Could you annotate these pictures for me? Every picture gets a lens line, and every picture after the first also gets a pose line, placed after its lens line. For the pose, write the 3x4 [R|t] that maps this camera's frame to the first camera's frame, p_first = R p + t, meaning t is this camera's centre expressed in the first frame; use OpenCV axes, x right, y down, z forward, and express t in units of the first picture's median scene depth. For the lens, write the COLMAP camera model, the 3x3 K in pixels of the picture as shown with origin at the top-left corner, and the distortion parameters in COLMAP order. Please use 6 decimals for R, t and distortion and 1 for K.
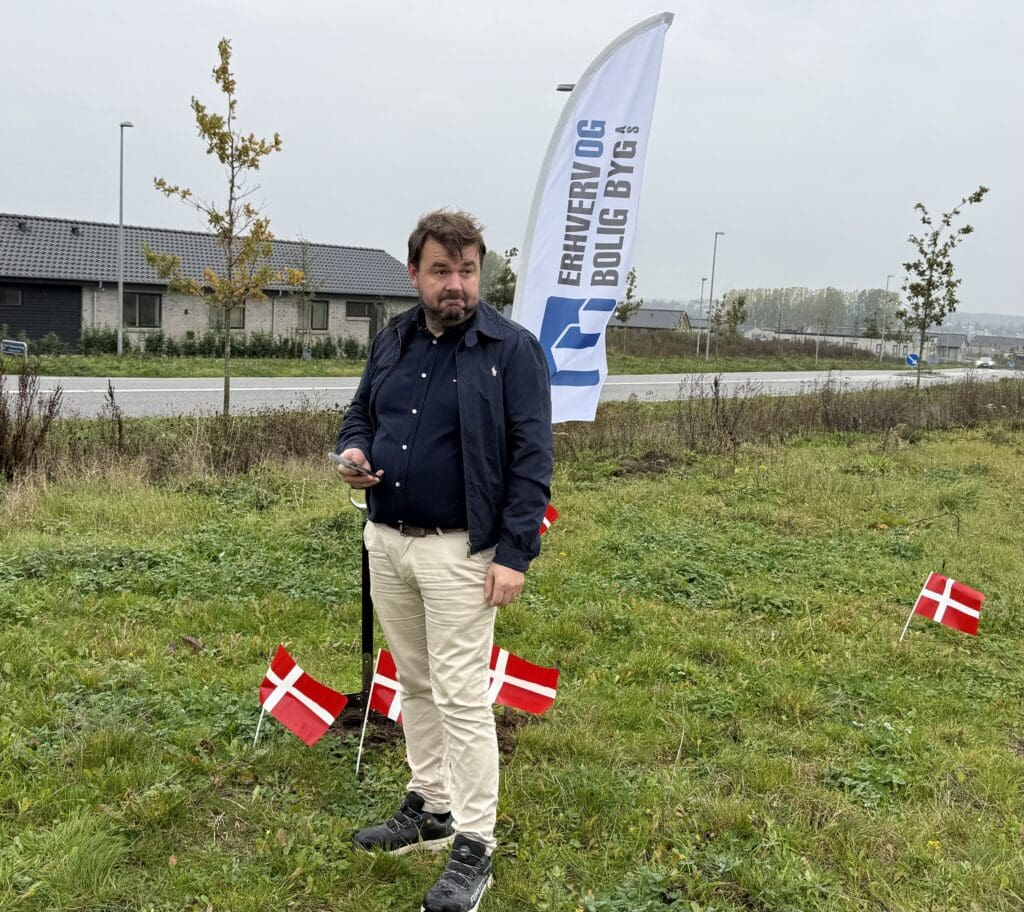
lens RADIAL K [[1087.6, 0, 512.4], [0, 1087.6, 471.7], [0, 0, 1]] dist [0.118364, -0.471175]
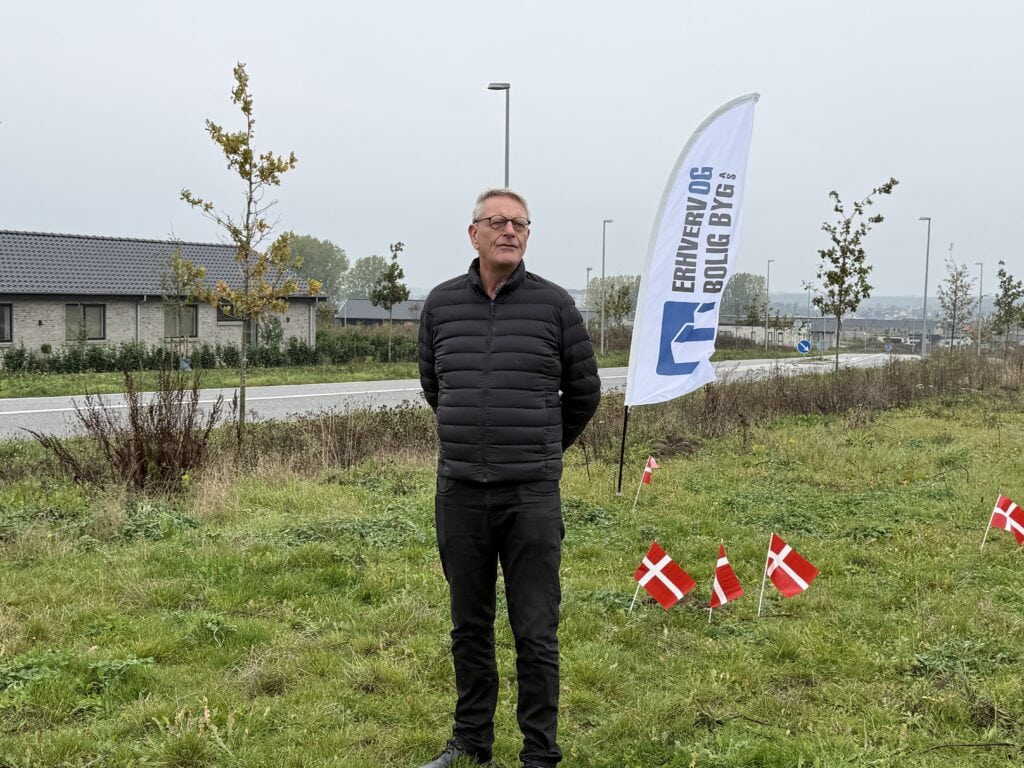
lens RADIAL K [[1381.0, 0, 512.0], [0, 1381.0, 384.0], [0, 0, 1]] dist [0.002312, -0.005659]
pose [[0.981572, -0.041773, 0.186472, -0.181716], [0.057809, 0.995004, -0.081401, 0.021130], [-0.182140, 0.090681, 0.979082, -0.208747]]
